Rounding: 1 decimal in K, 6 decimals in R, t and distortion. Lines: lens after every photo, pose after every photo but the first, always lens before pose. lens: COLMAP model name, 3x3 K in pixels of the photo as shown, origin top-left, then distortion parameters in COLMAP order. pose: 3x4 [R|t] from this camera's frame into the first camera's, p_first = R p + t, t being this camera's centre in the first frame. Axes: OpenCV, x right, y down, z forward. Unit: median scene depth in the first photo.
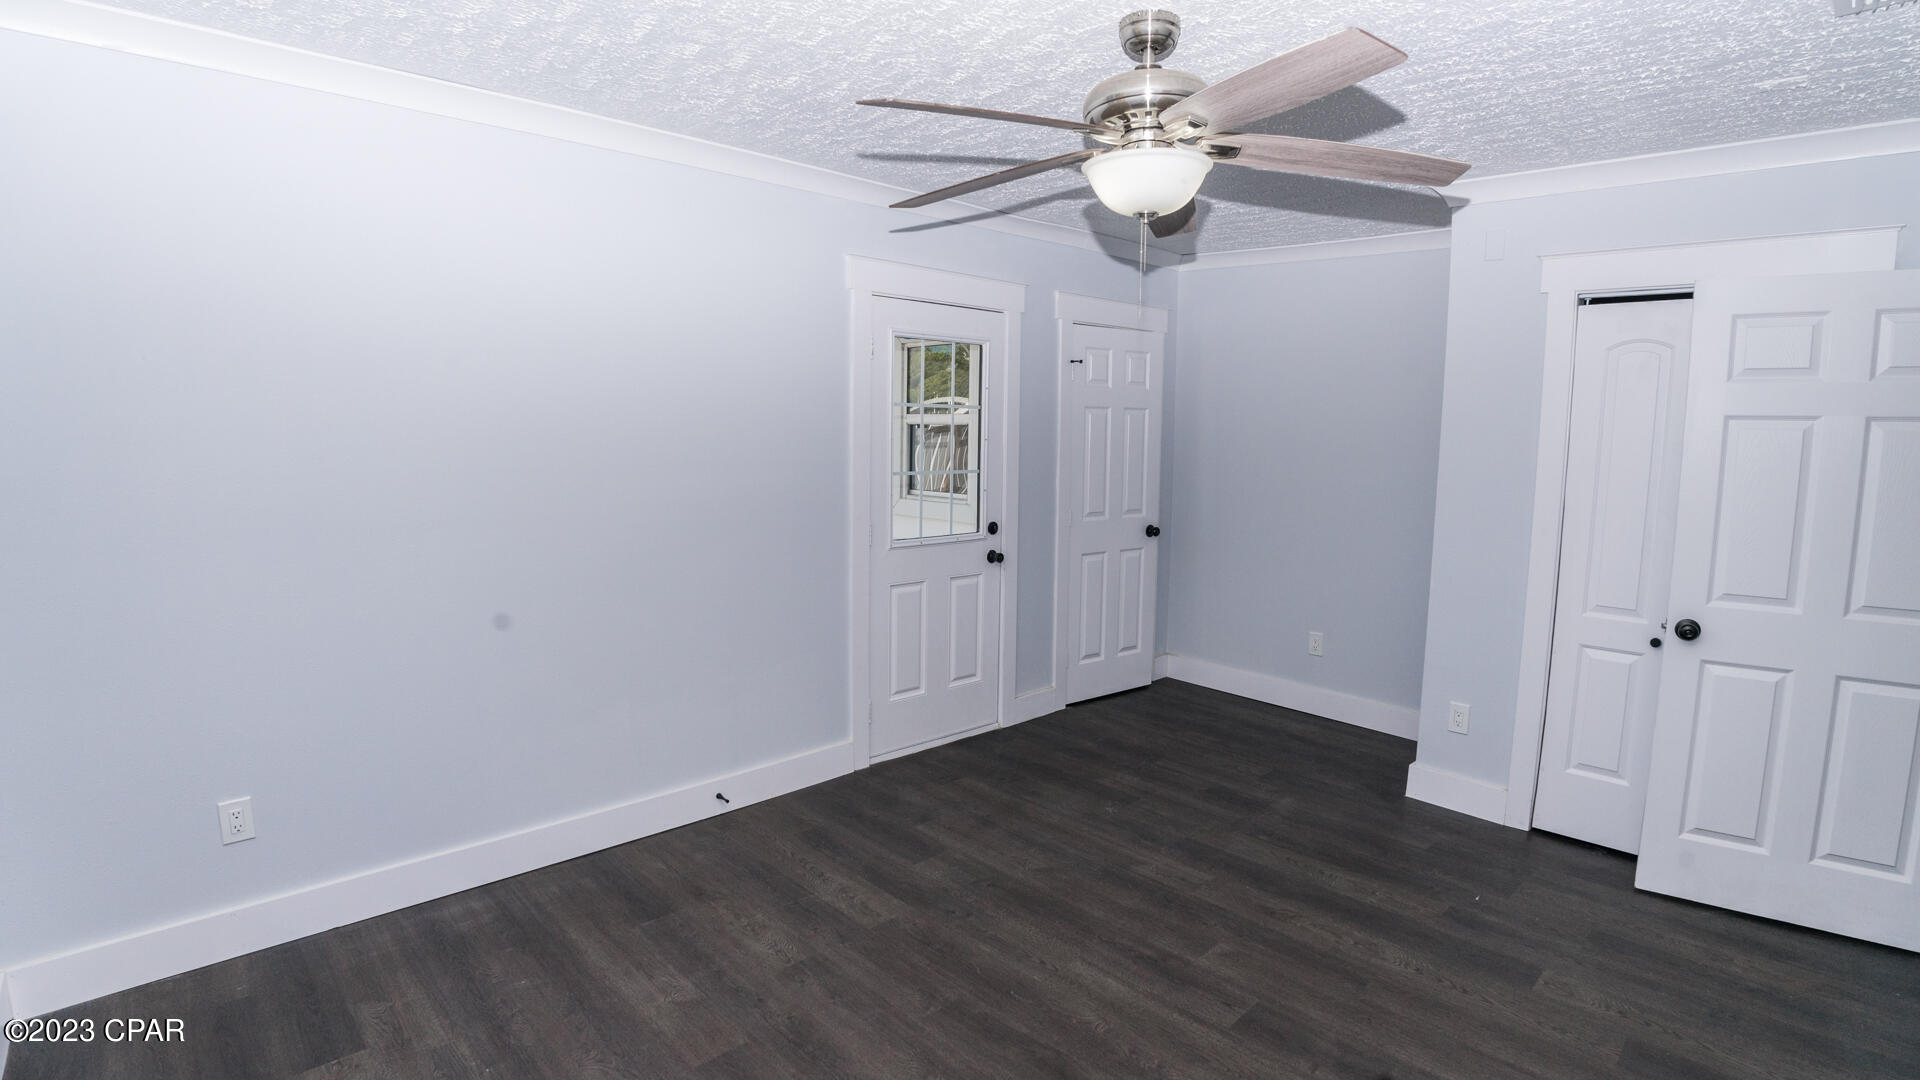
lens RADIAL K [[918.7, 0, 974.5], [0, 918.7, 536.1], [0, 0, 1]] dist [-0.064061, 0.009570]
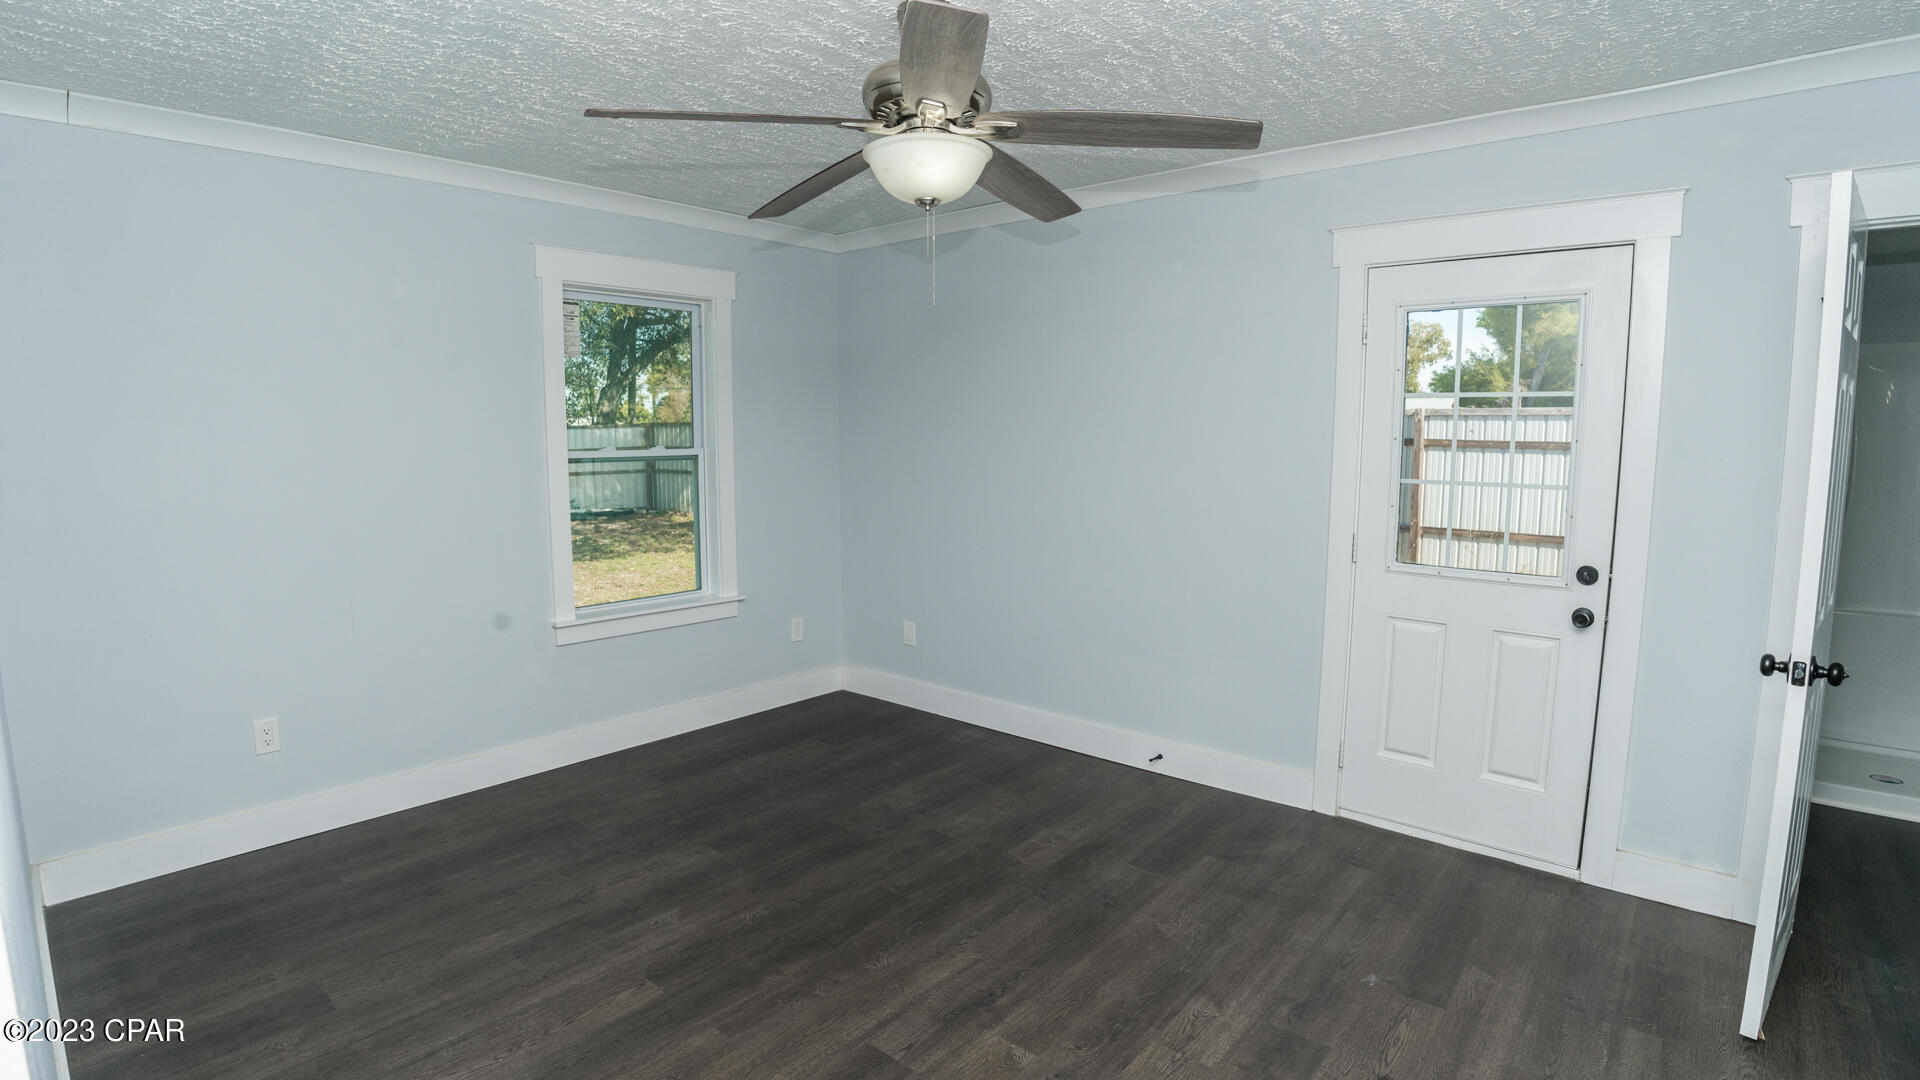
lens RADIAL K [[918.7, 0, 975.6], [0, 918.7, 542.5], [0, 0, 1]] dist [-0.064061, 0.009570]
pose [[0.078387, 0.099359, -0.991959, 0.949996], [-0.107015, 0.990110, 0.090717, -0.065620], [0.991163, 0.099044, 0.088245, 0.775008]]
